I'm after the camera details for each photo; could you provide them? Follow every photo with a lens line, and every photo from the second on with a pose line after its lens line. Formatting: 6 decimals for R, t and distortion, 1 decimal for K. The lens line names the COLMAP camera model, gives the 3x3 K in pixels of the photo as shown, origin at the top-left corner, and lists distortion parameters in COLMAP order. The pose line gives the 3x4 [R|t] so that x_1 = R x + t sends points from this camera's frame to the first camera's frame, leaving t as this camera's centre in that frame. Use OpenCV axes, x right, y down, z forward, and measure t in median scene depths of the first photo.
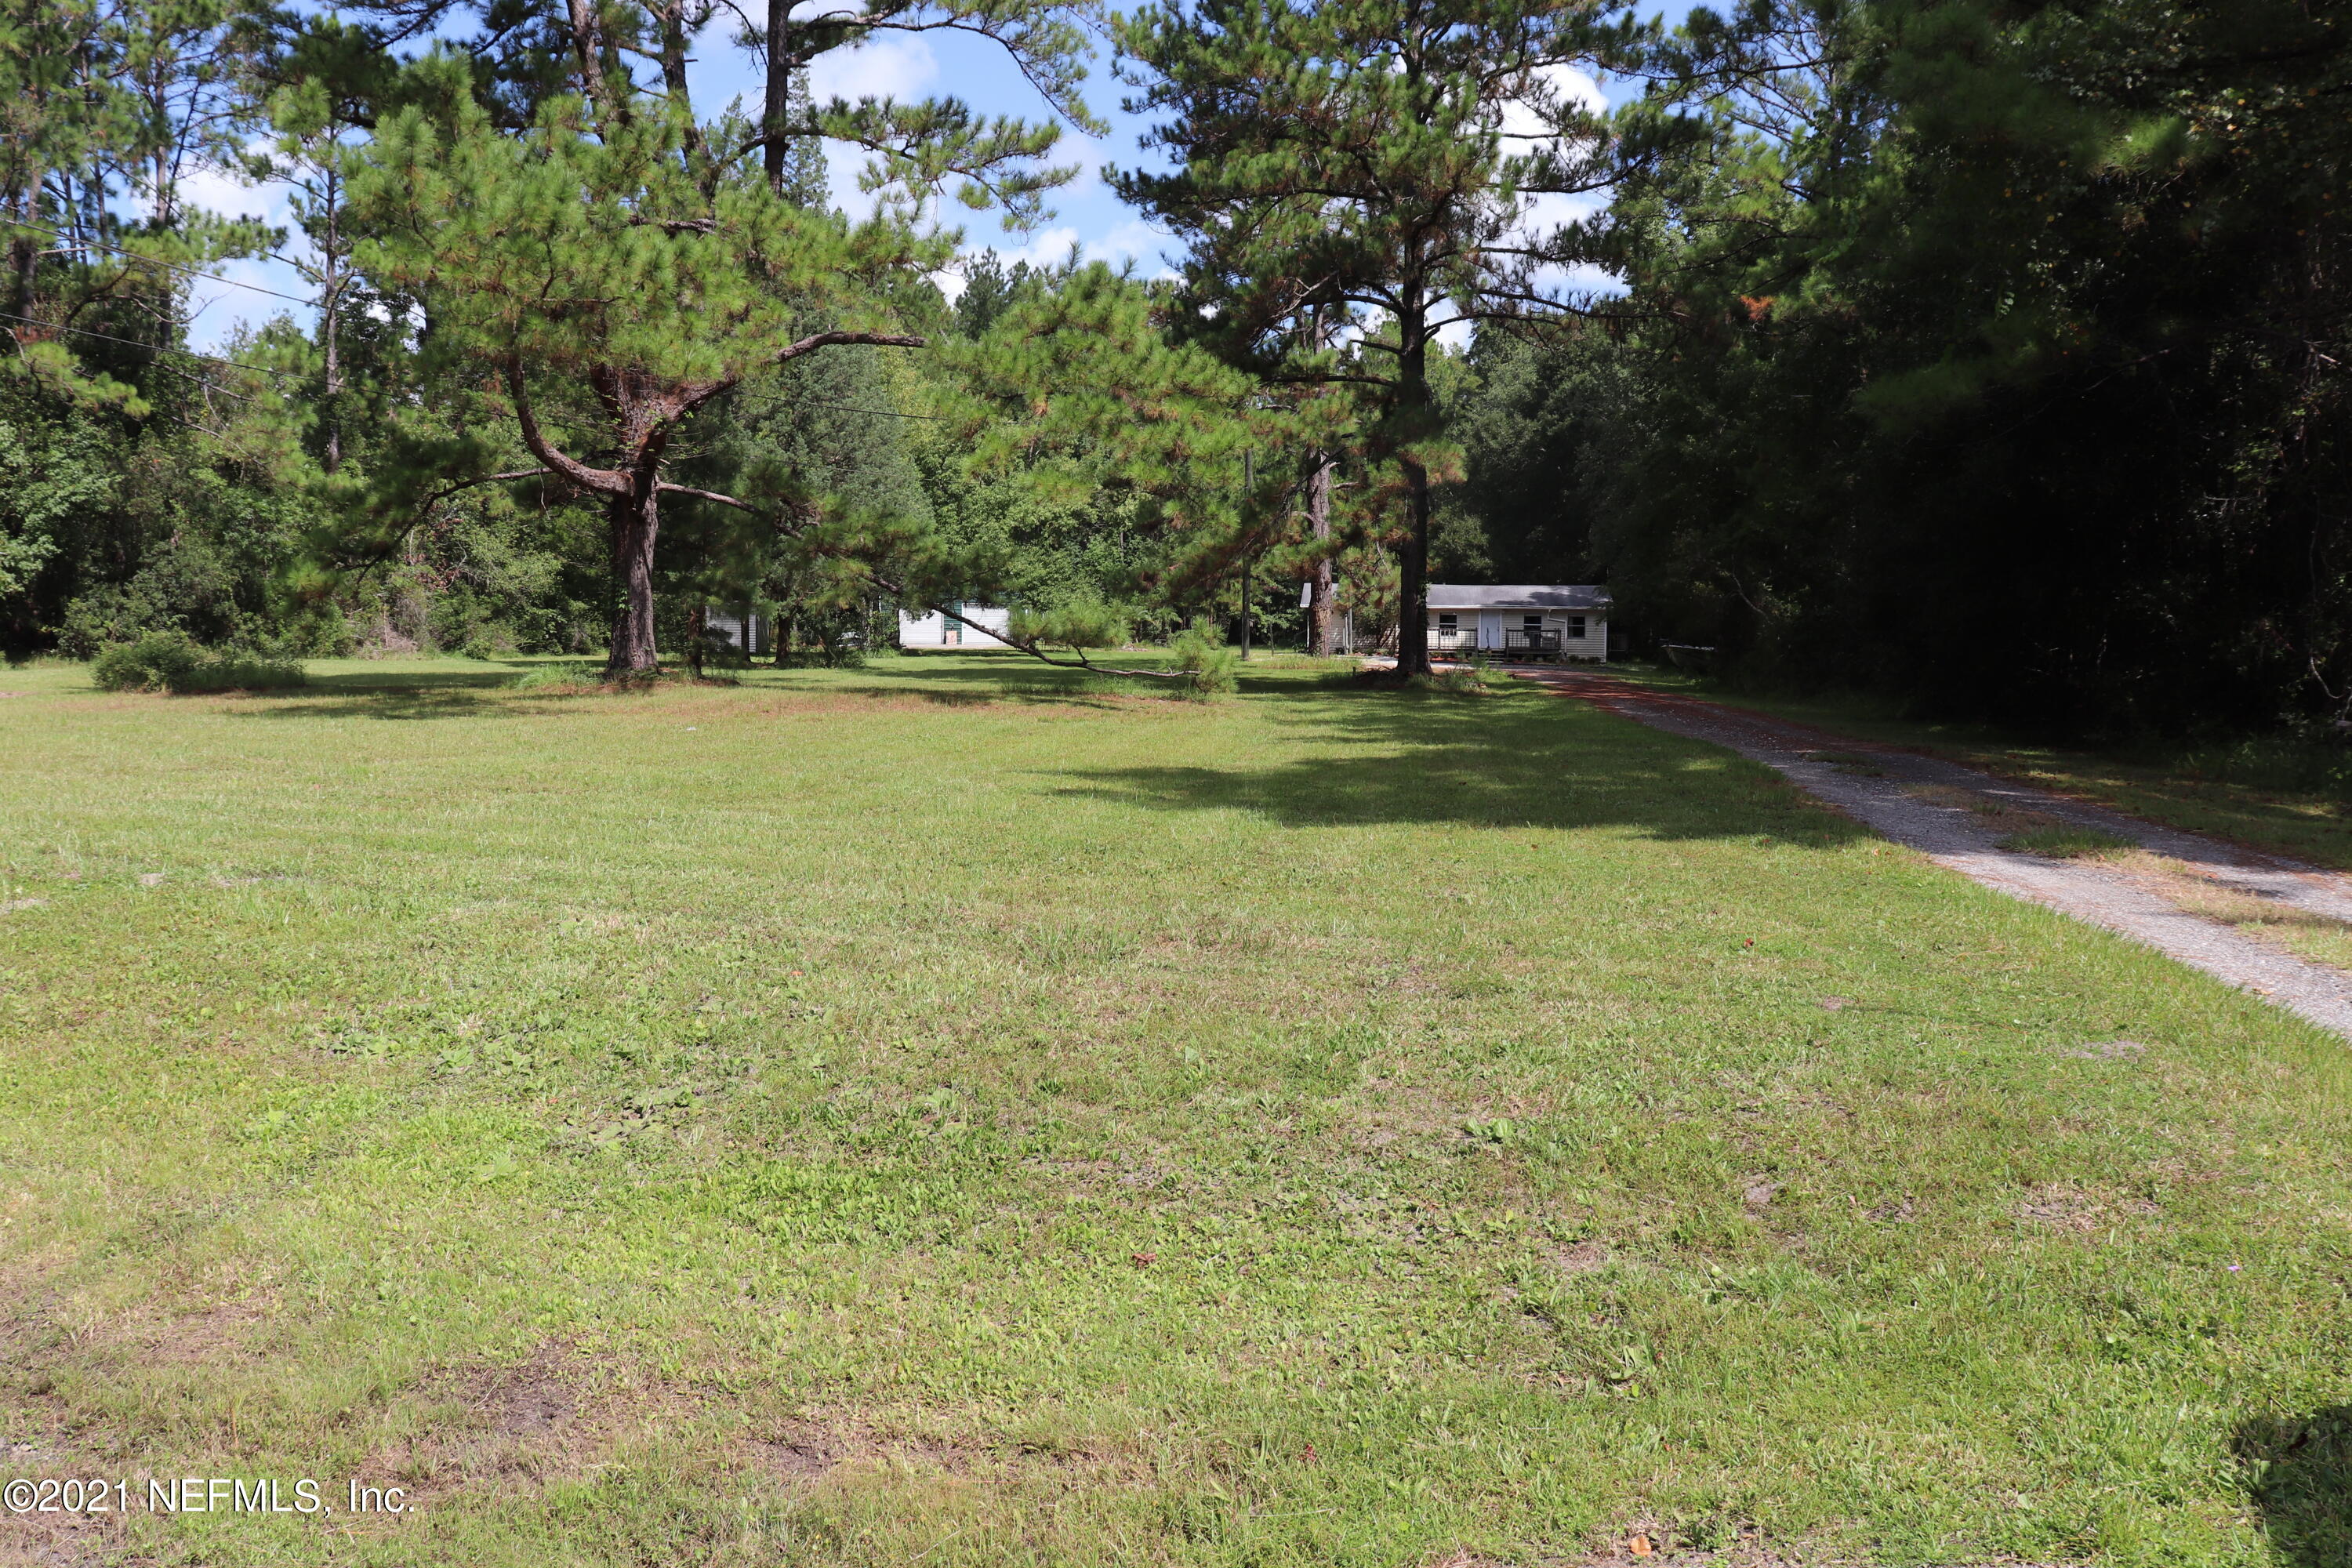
lens RADIAL K [[1976.2, 0, 1172.9], [0, 1976.2, 792.5], [0, 0, 1]] dist [-0.166809, 0.153945]
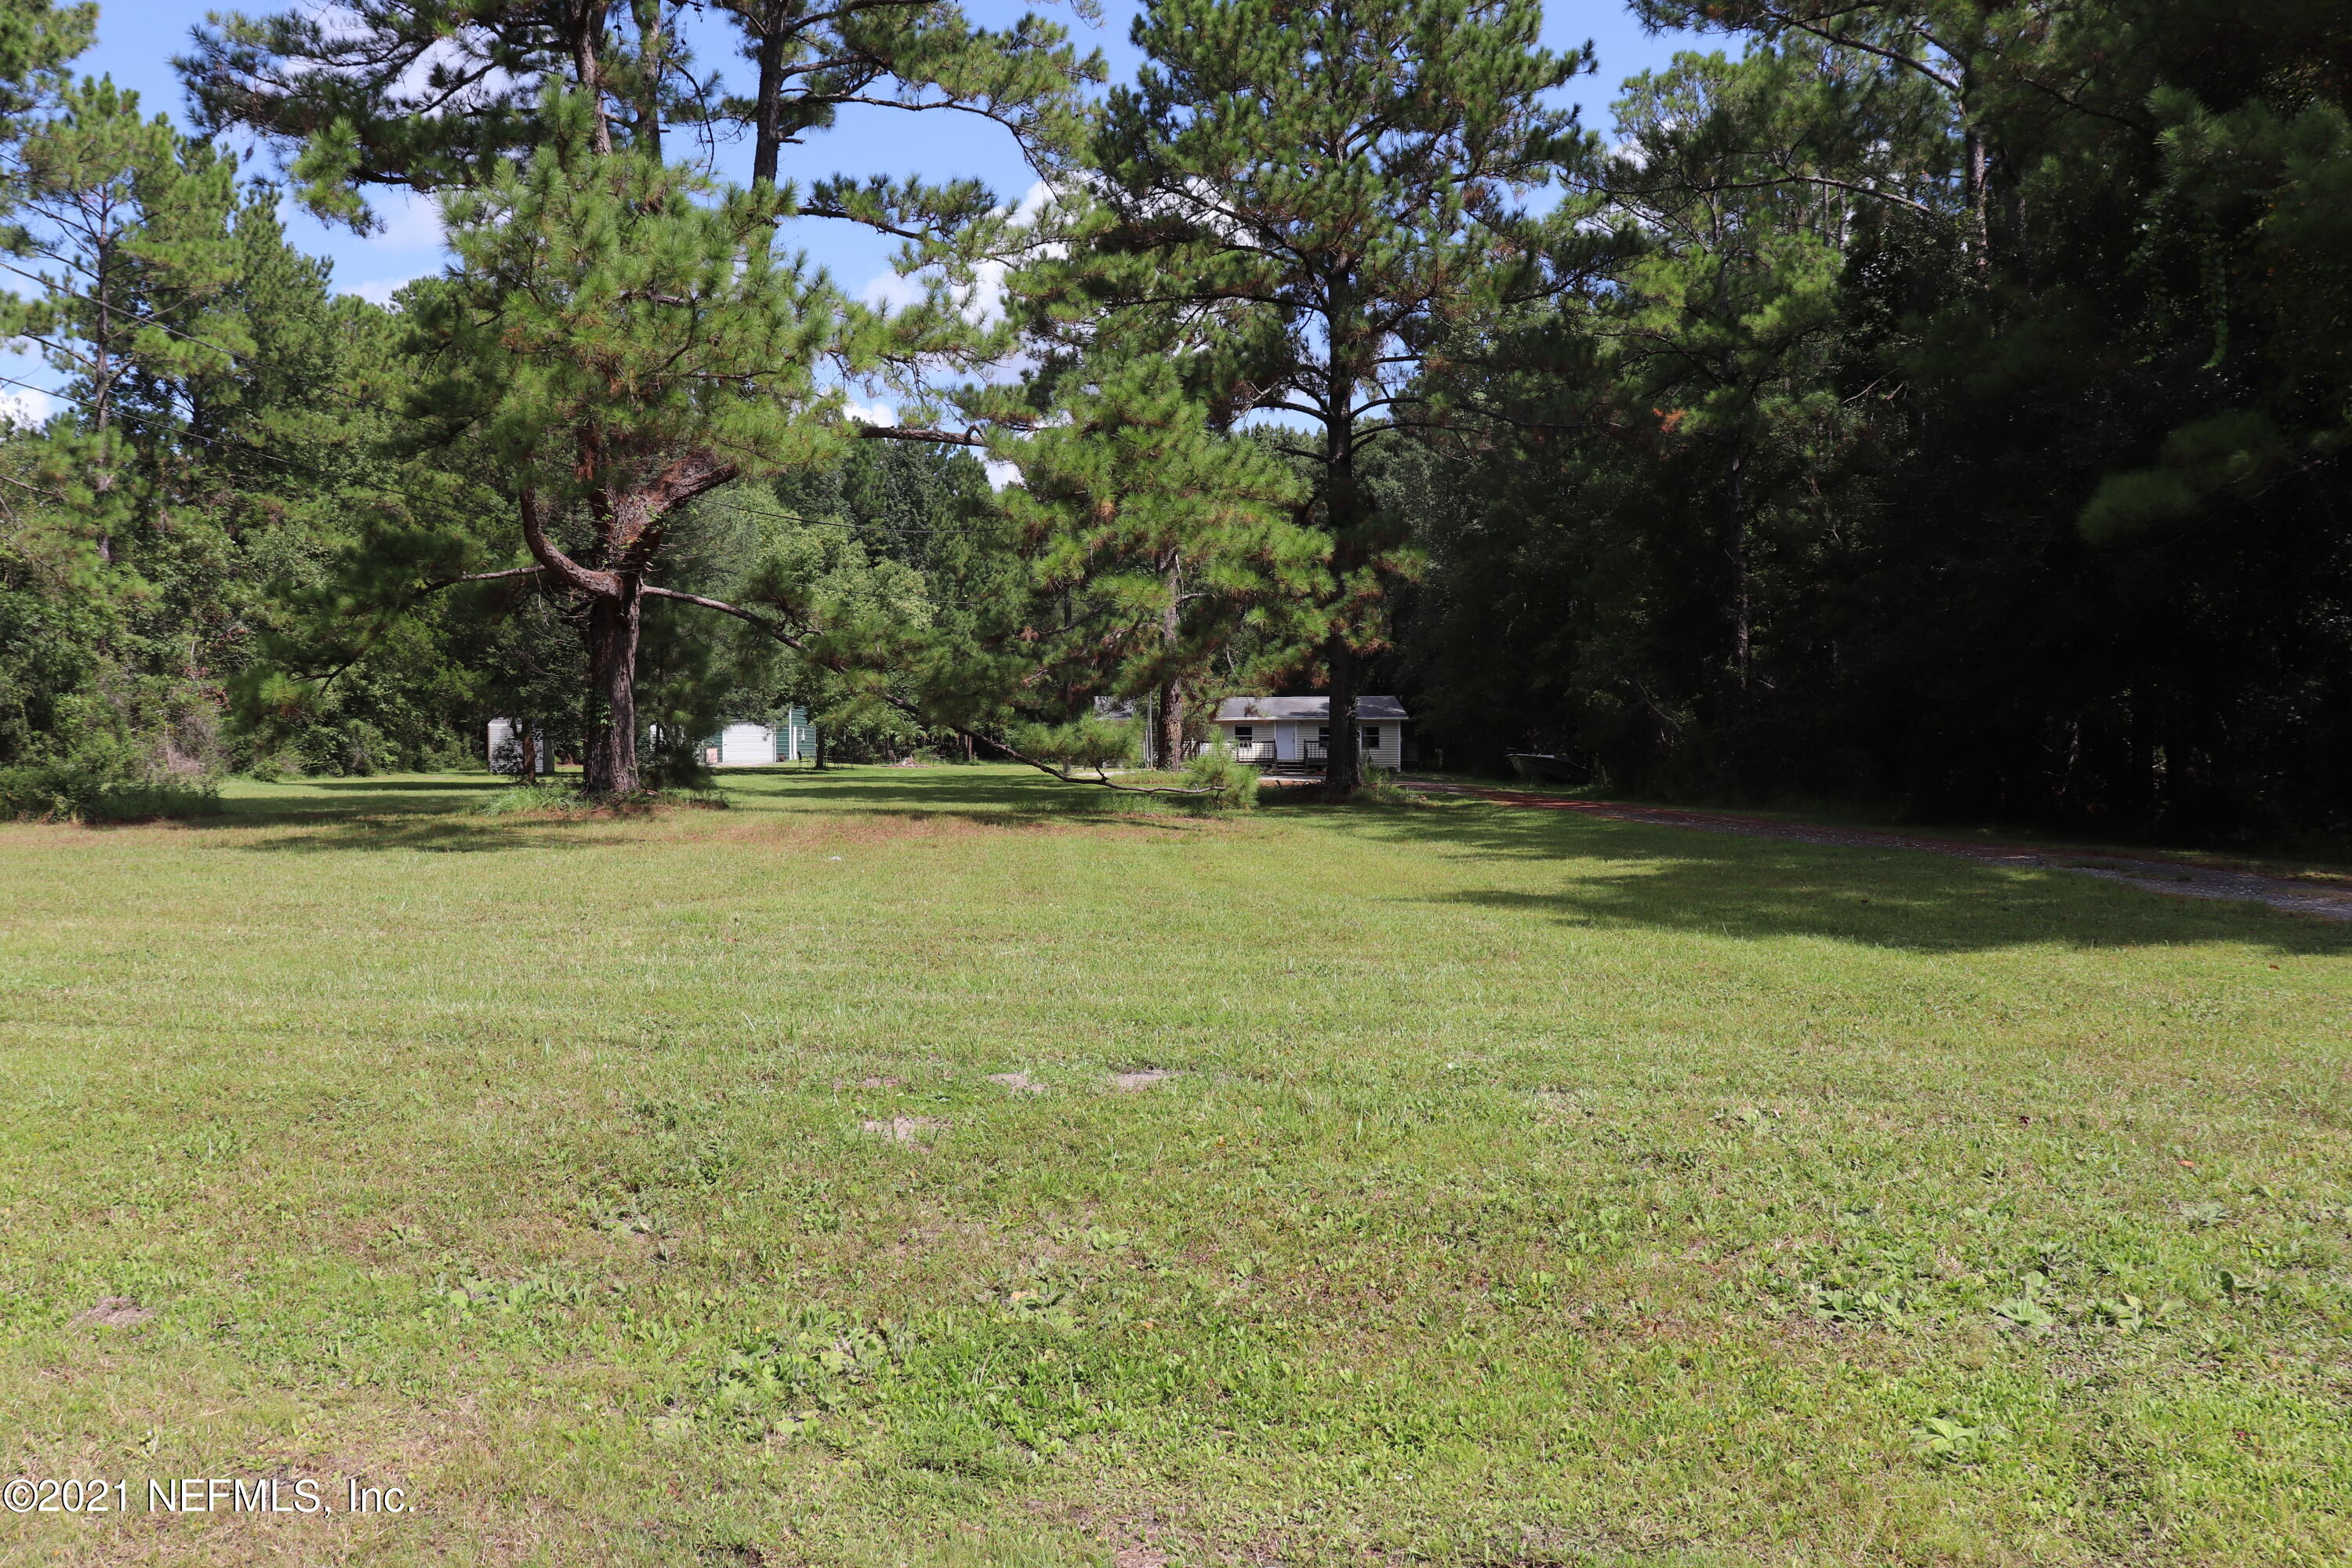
lens RADIAL K [[1976.2, 0, 1174.4], [0, 1976.2, 789.9], [0, 0, 1]] dist [-0.166809, 0.153945]
pose [[0.985318, -0.012991, 0.170235, -0.155750], [0.022996, 0.998113, -0.056936, -0.005863], [-0.169174, 0.060015, 0.983757, 0.060276]]
